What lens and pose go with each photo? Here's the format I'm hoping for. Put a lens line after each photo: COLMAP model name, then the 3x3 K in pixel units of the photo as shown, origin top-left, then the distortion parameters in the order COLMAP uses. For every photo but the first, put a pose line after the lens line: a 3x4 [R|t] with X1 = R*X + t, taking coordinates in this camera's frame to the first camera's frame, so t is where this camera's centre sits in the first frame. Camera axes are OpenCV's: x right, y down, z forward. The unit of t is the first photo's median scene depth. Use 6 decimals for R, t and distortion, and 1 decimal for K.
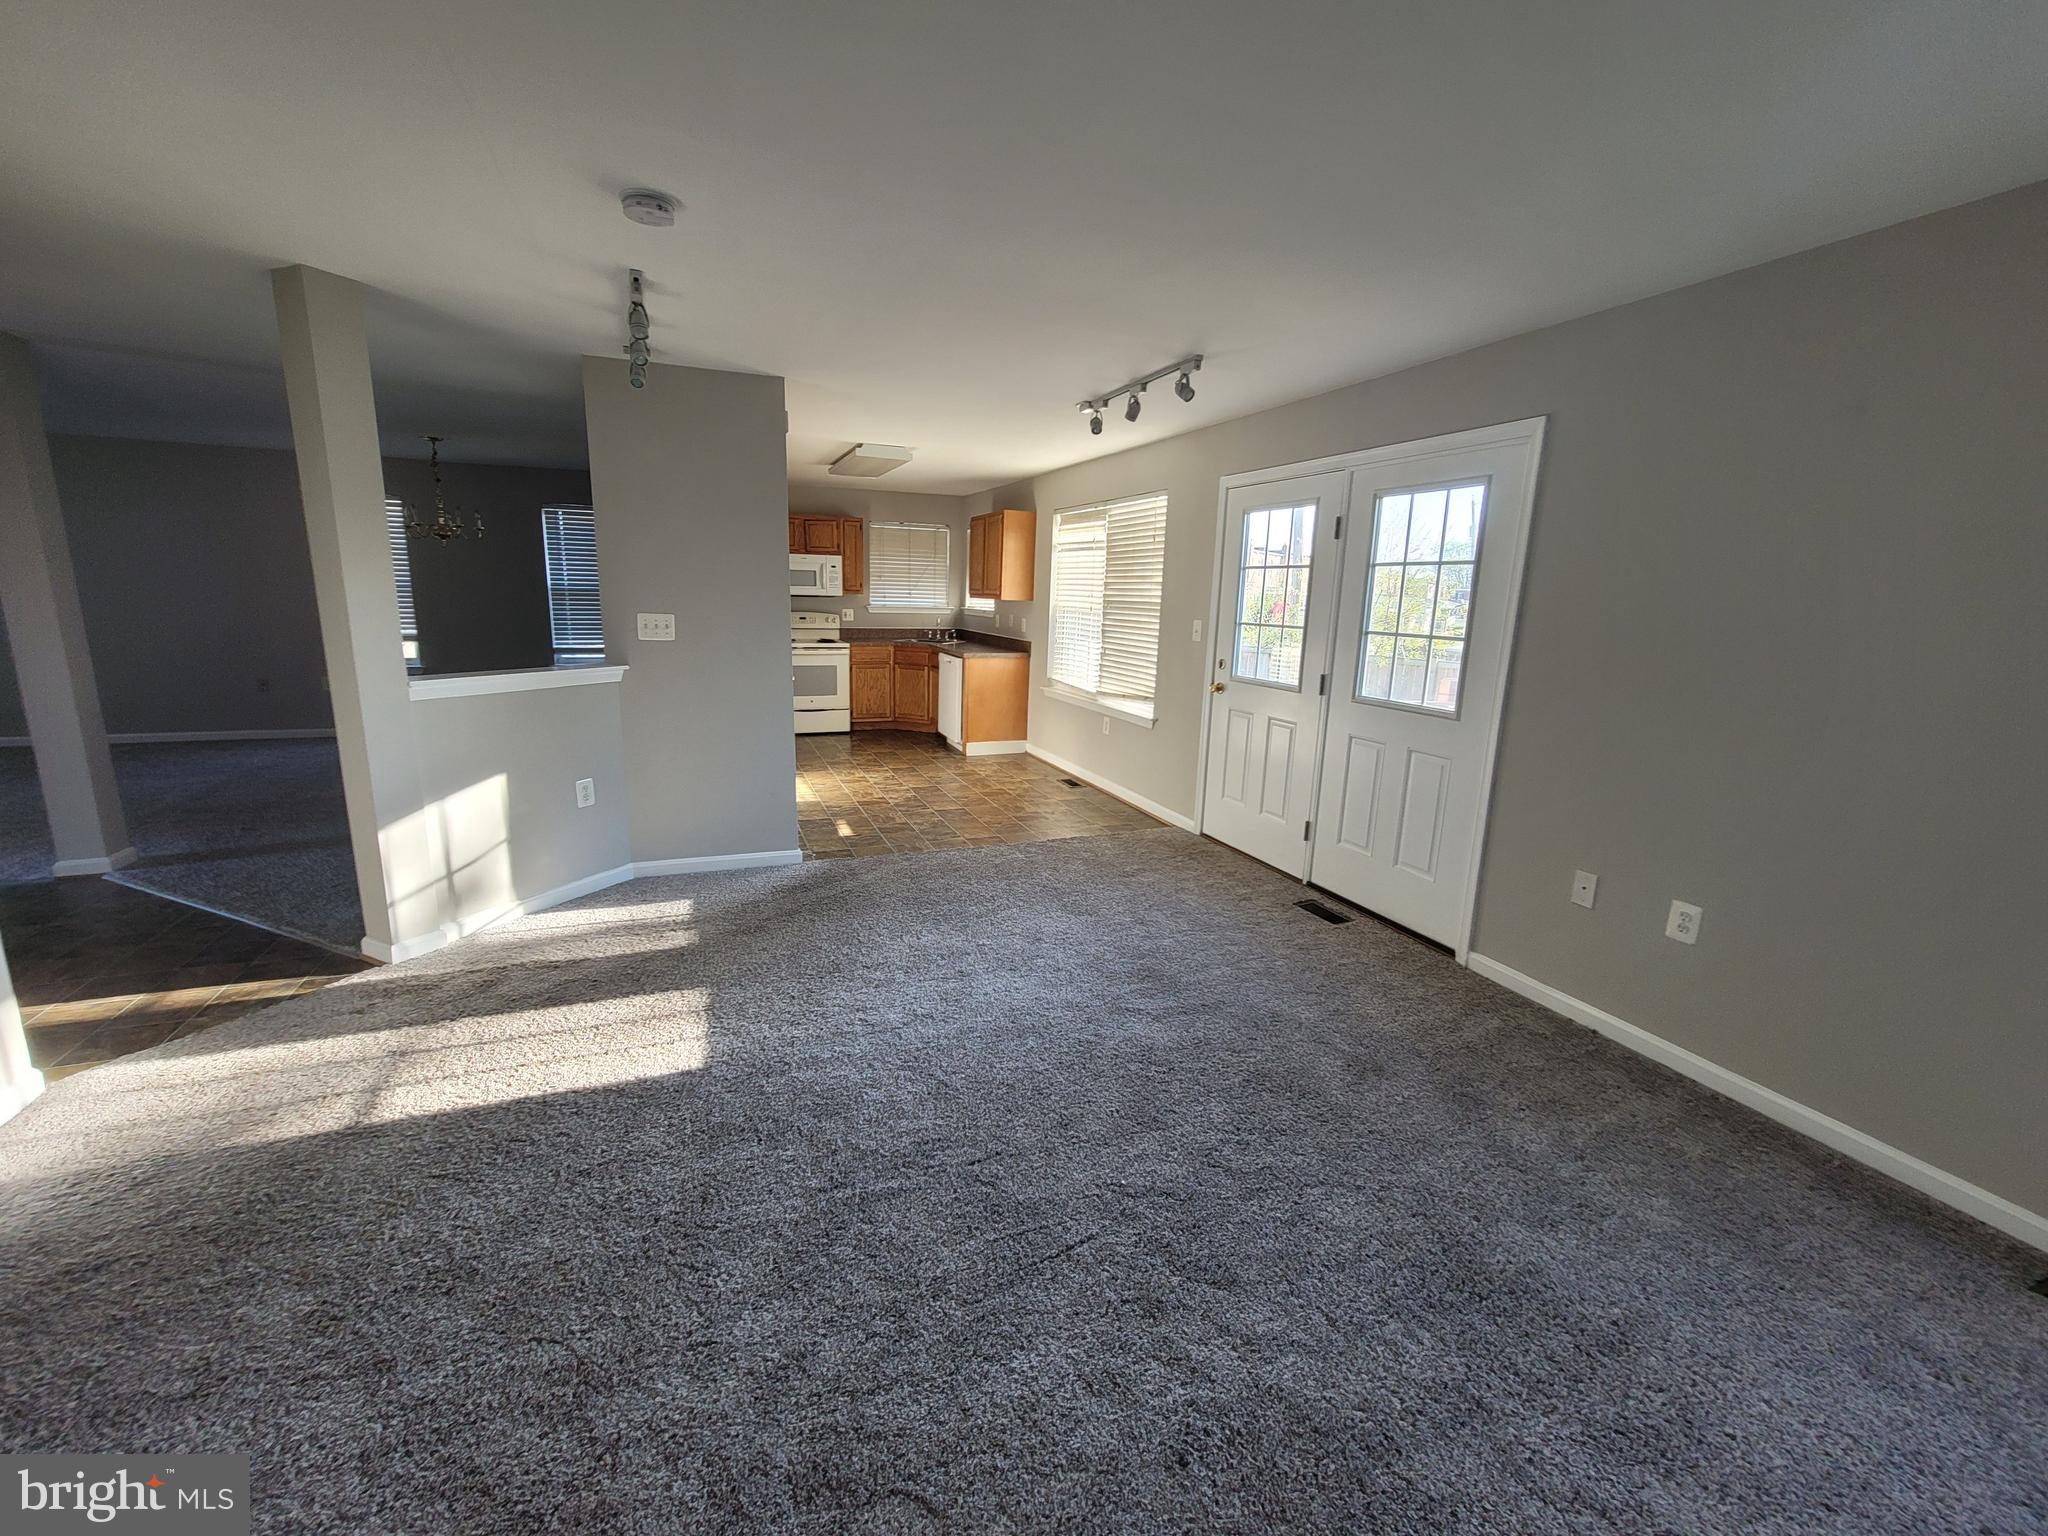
lens RADIAL K [[834.8, 0, 1025.1], [0, 834.8, 756.1], [0, 0, 1]] dist [-0.008489, -0.000038]
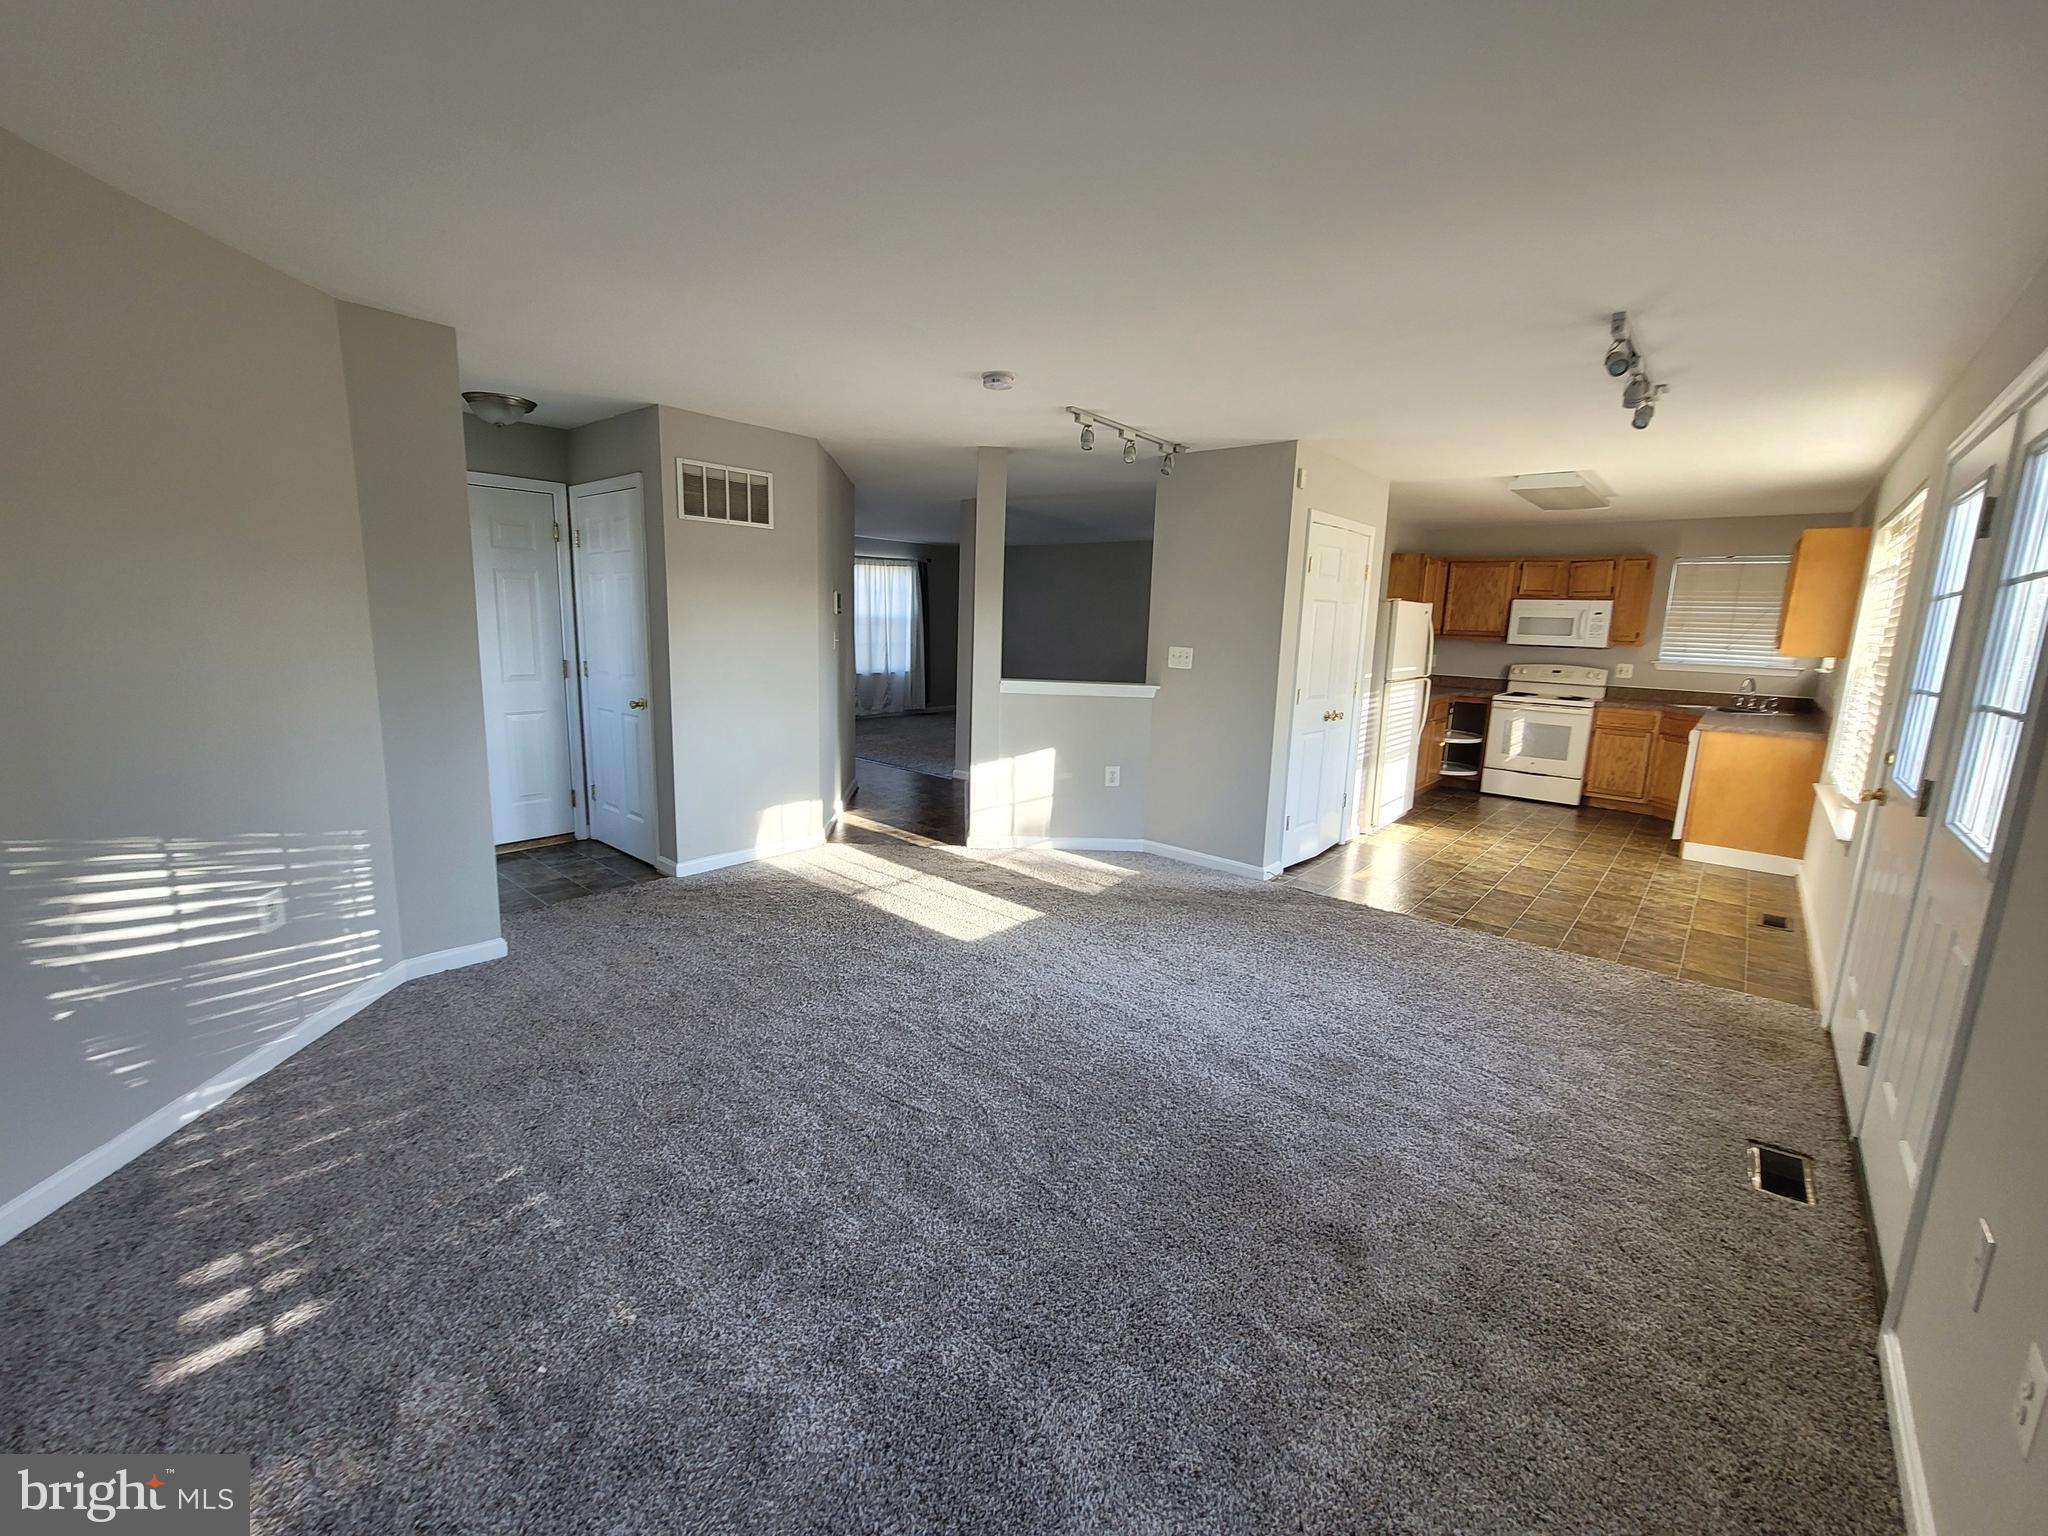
lens RADIAL K [[834.8, 0, 1031.6], [0, 834.8, 774.1], [0, 0, 1]] dist [-0.008489, -0.000038]
pose [[0.465369, 0.153274, -0.871744, 0.563809], [-0.190363, 0.979176, 0.070540, -0.029211], [0.864403, 0.133121, 0.484856, 0.206839]]
